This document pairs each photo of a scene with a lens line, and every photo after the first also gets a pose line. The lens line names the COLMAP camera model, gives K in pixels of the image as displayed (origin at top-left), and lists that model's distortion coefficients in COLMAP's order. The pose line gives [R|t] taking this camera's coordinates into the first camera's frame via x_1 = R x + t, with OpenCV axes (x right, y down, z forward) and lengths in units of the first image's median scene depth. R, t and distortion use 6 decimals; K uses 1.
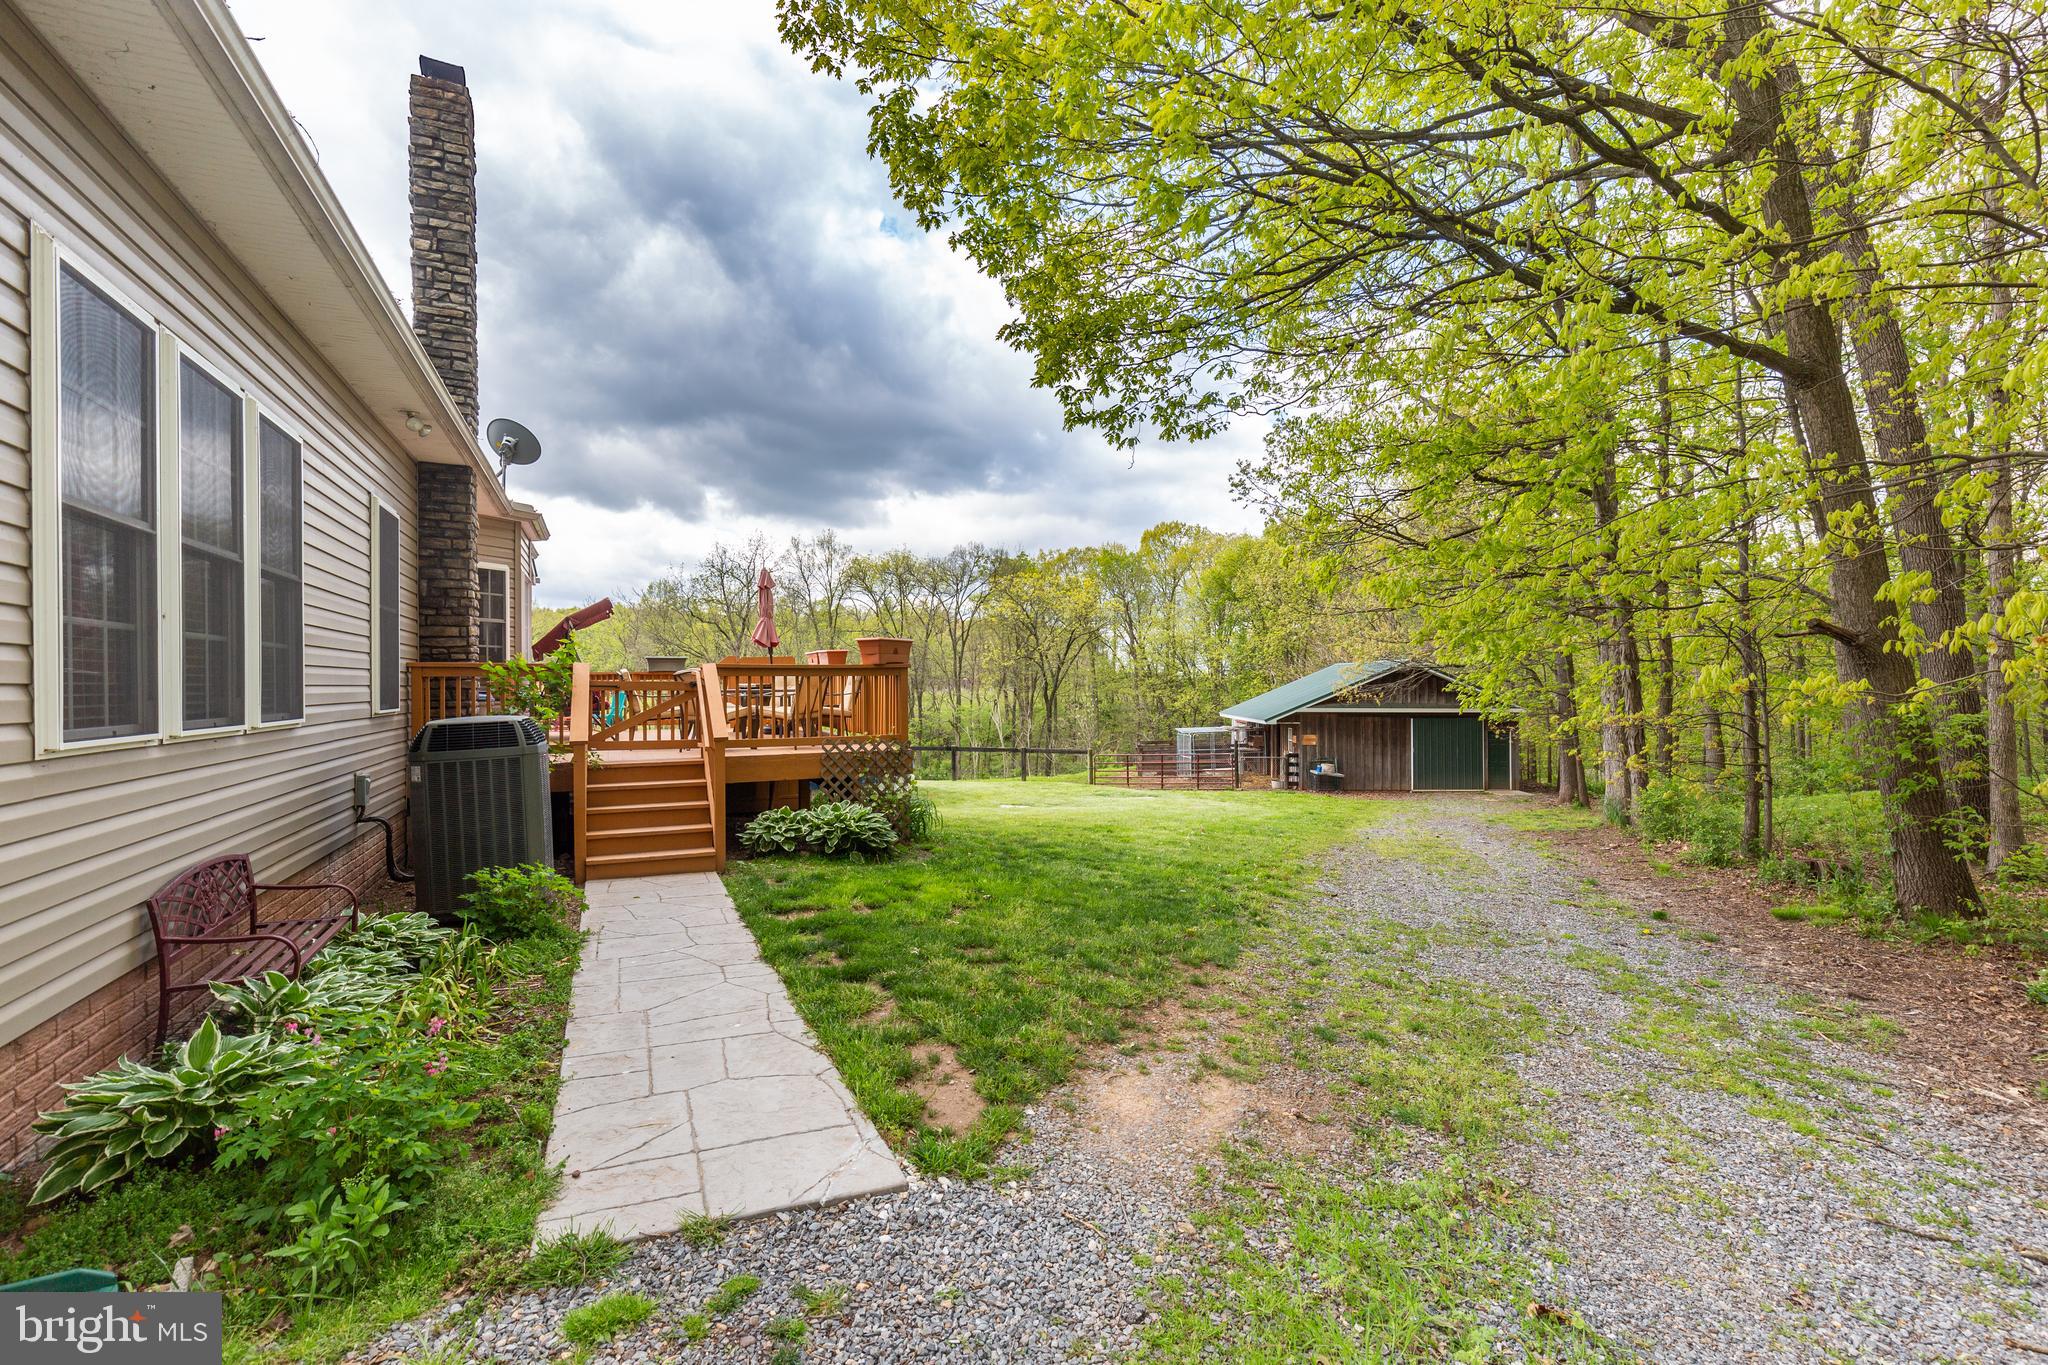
lens RADIAL K [[958.0, 0, 1018.9], [0, 958.0, 685.2], [0, 0, 1]] dist [0.014247, -0.000735]
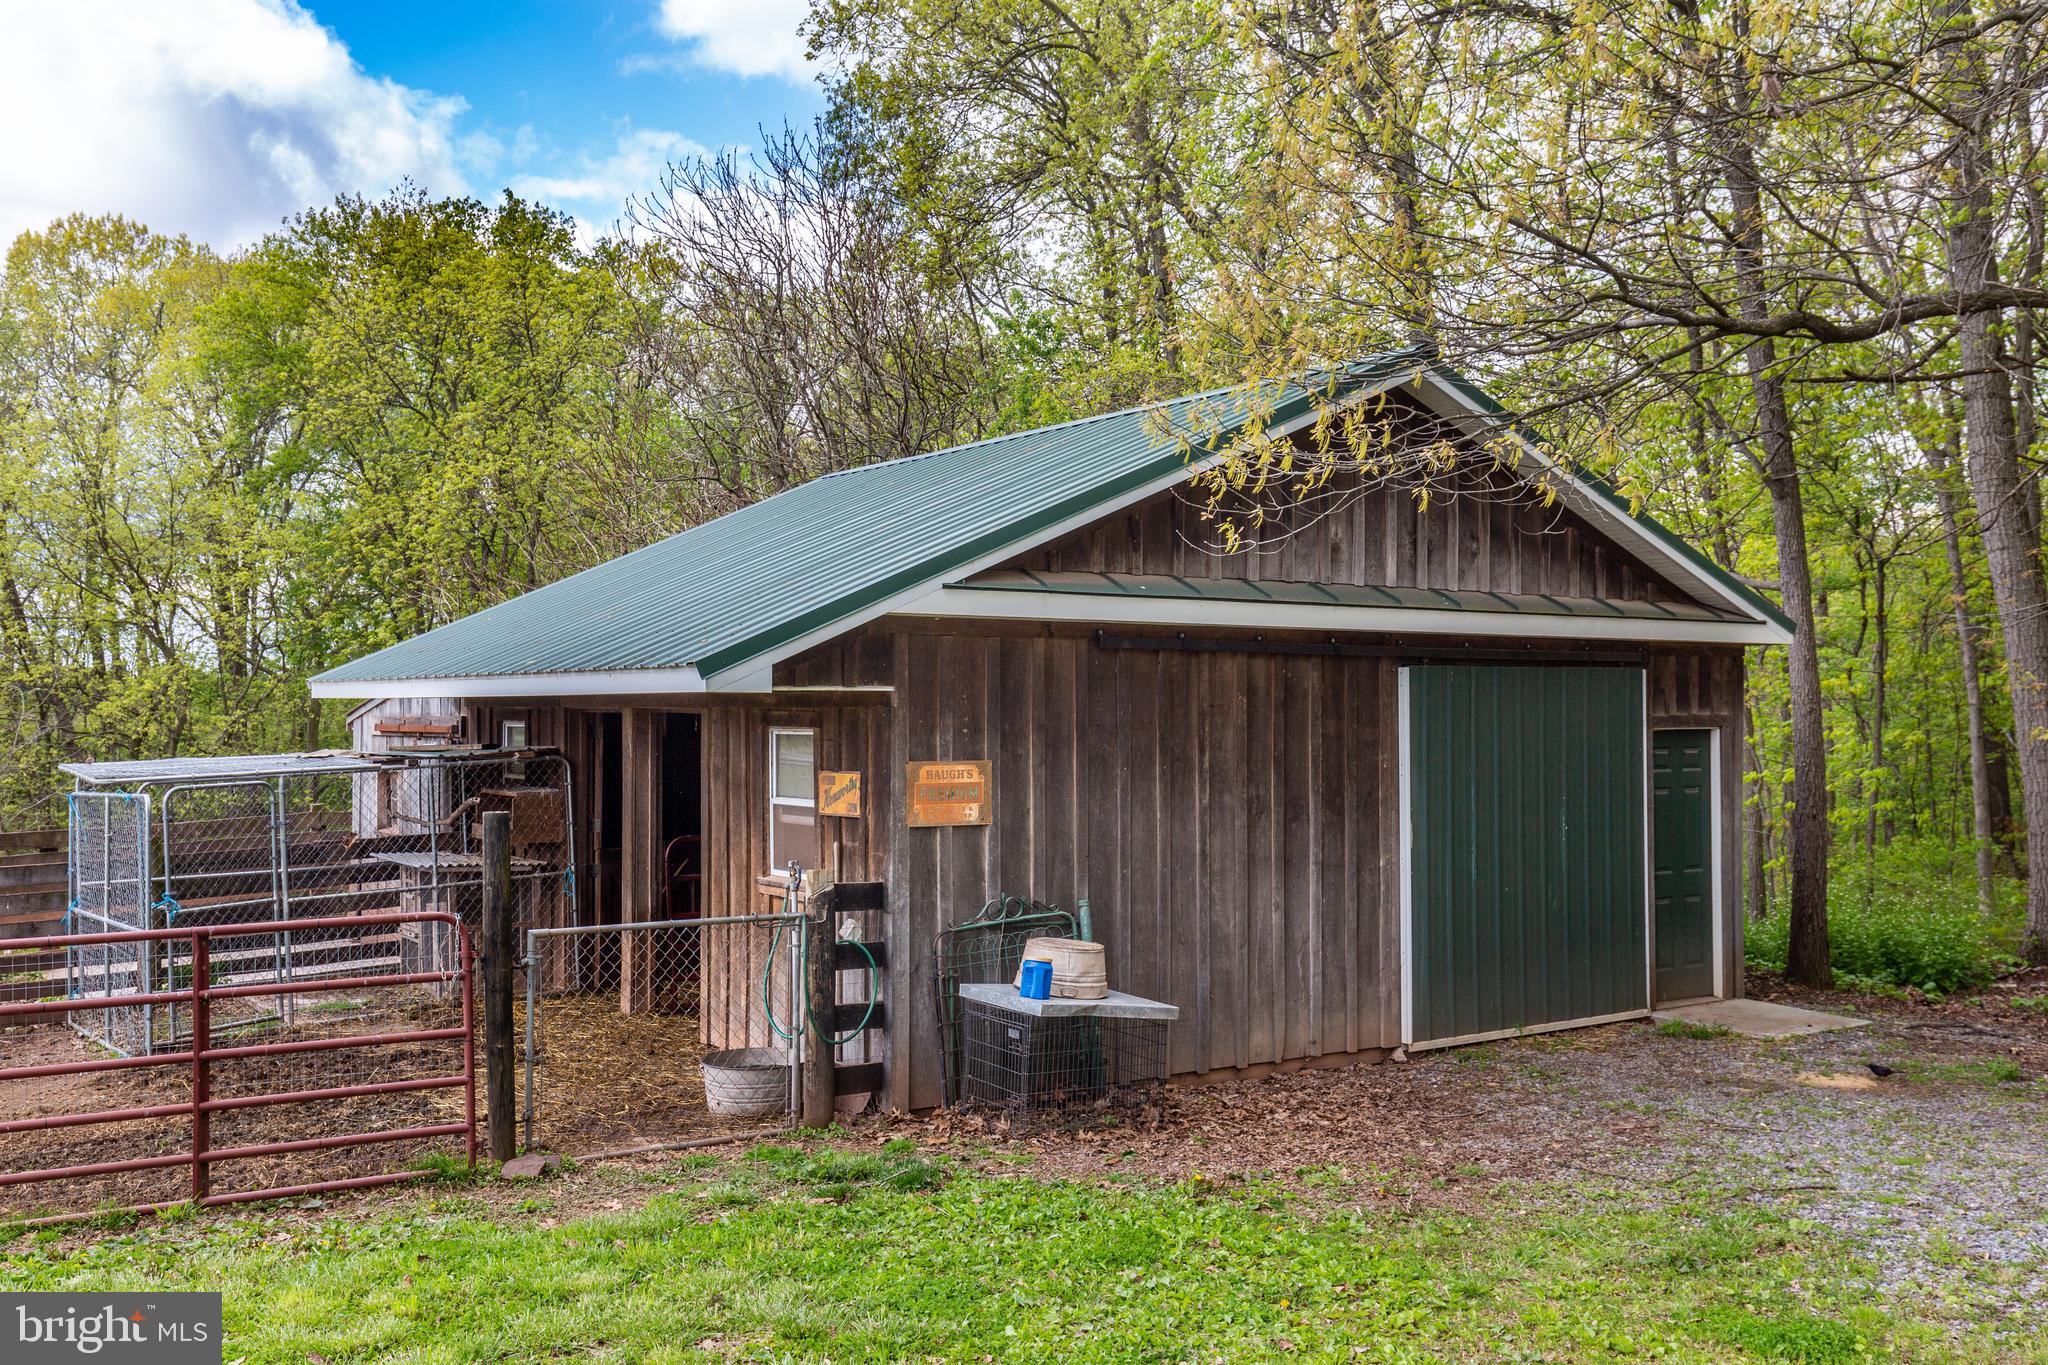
lens RADIAL K [[1900.7, 0, 1027.4], [0, 1900.7, 661.0], [0, 0, 1]] dist [0.001457, -0.004715]
pose [[0.813650, 0.015581, 0.581146, 0.051358], [-0.001427, 0.999691, -0.024805, 0.016945], [-0.581353, 0.019354, 0.813421, 0.290703]]
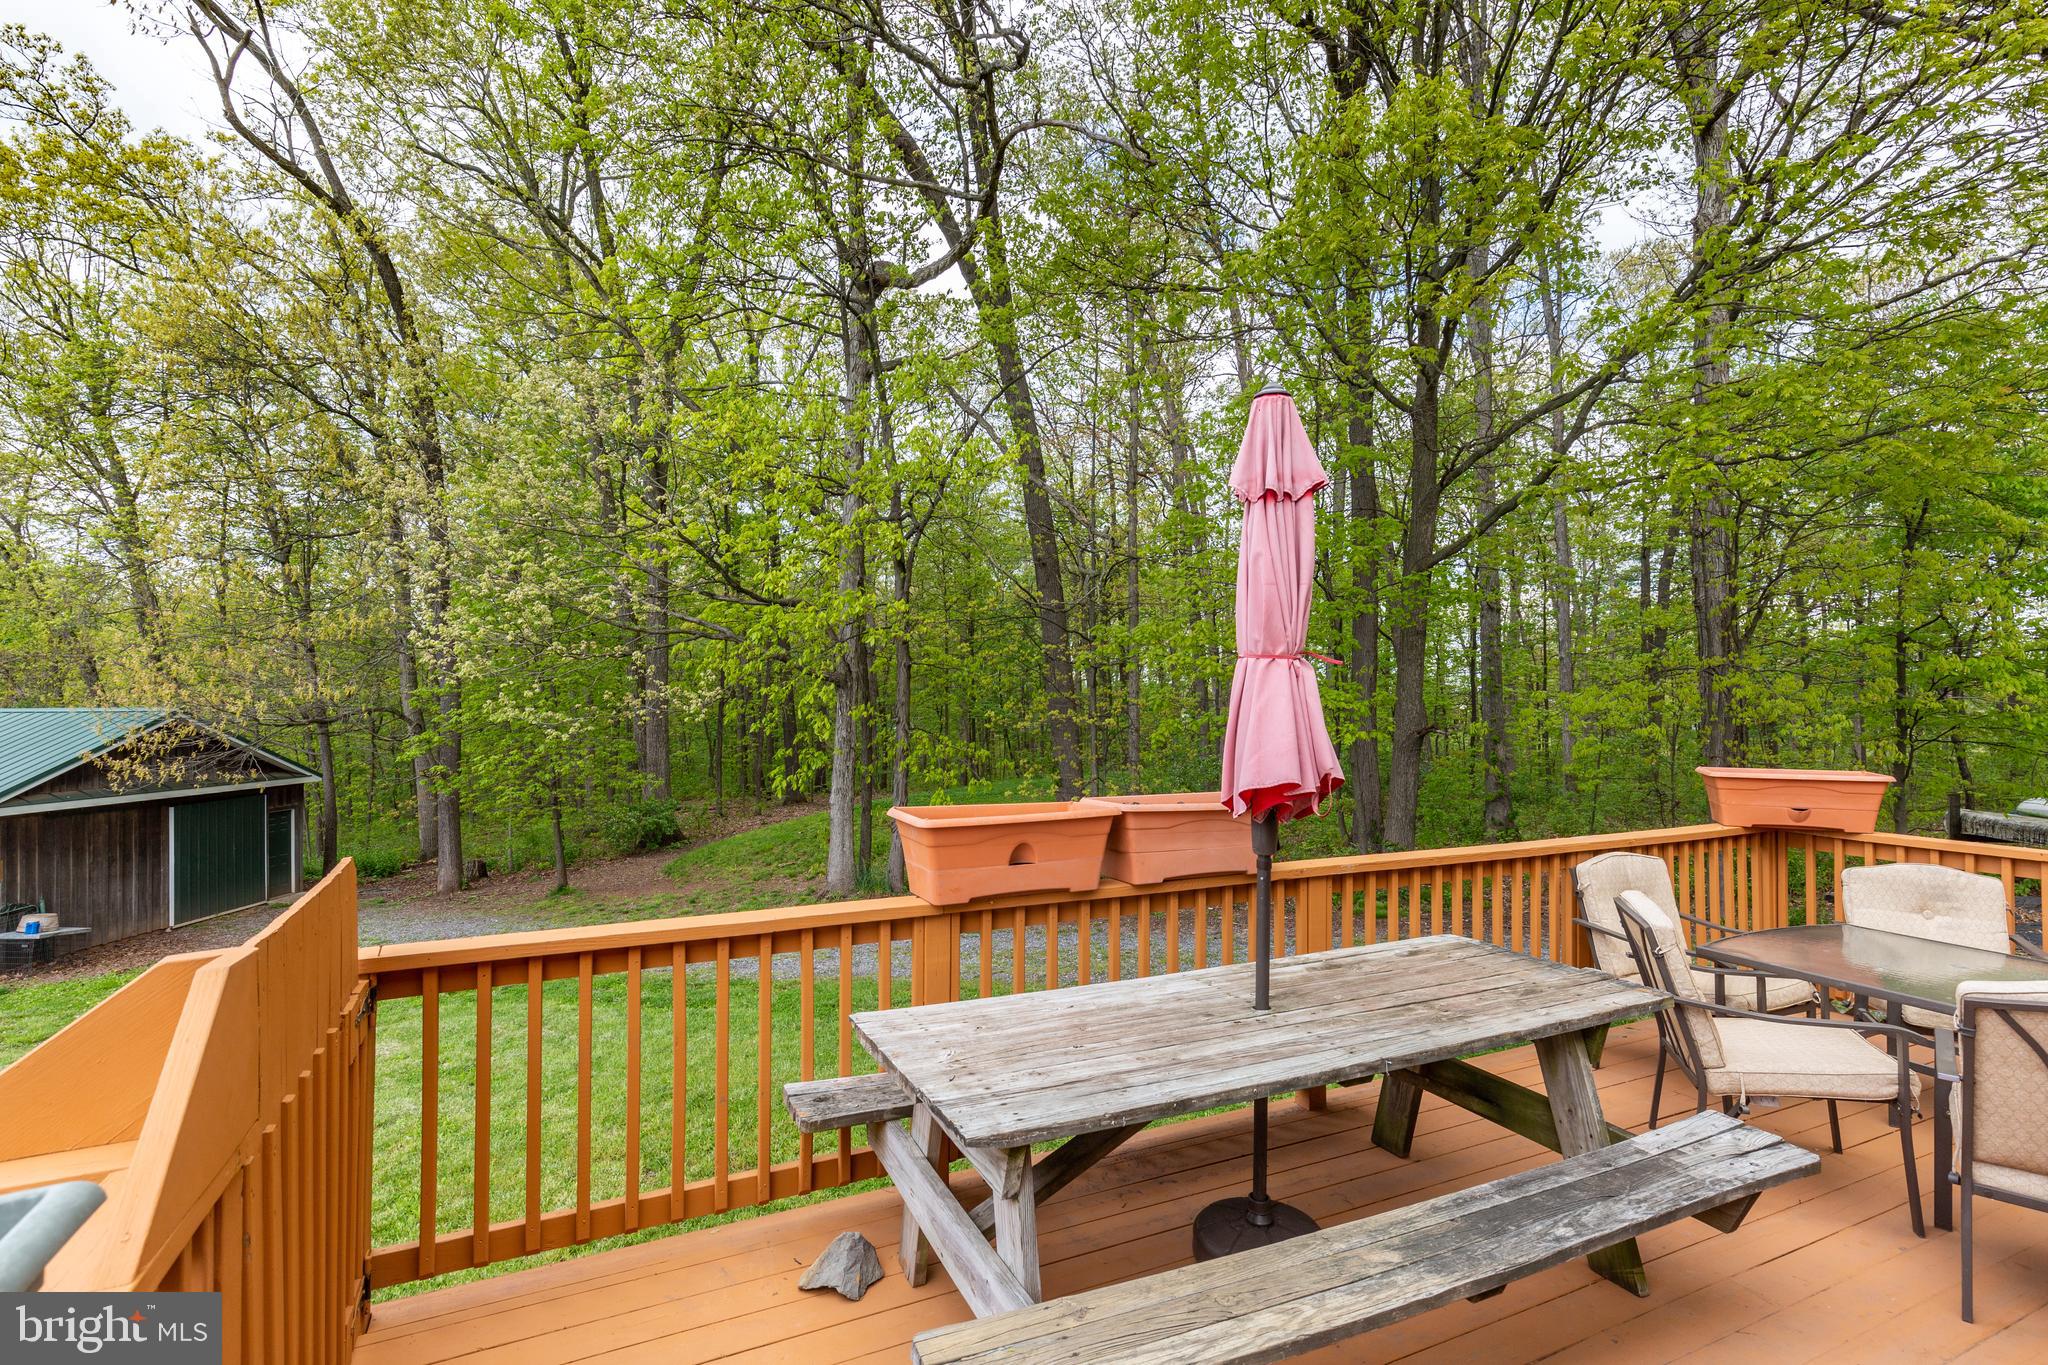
lens RADIAL K [[943.5, 0, 1021.4], [0, 943.5, 719.5], [0, 0, 1]] dist [0.025447, -0.000087]
pose [[-0.050589, -0.014396, 0.998616, -0.083227], [-0.000551, 0.999896, 0.014386, -0.010992], [-0.998719, 0.000177, -0.050592, 0.198945]]
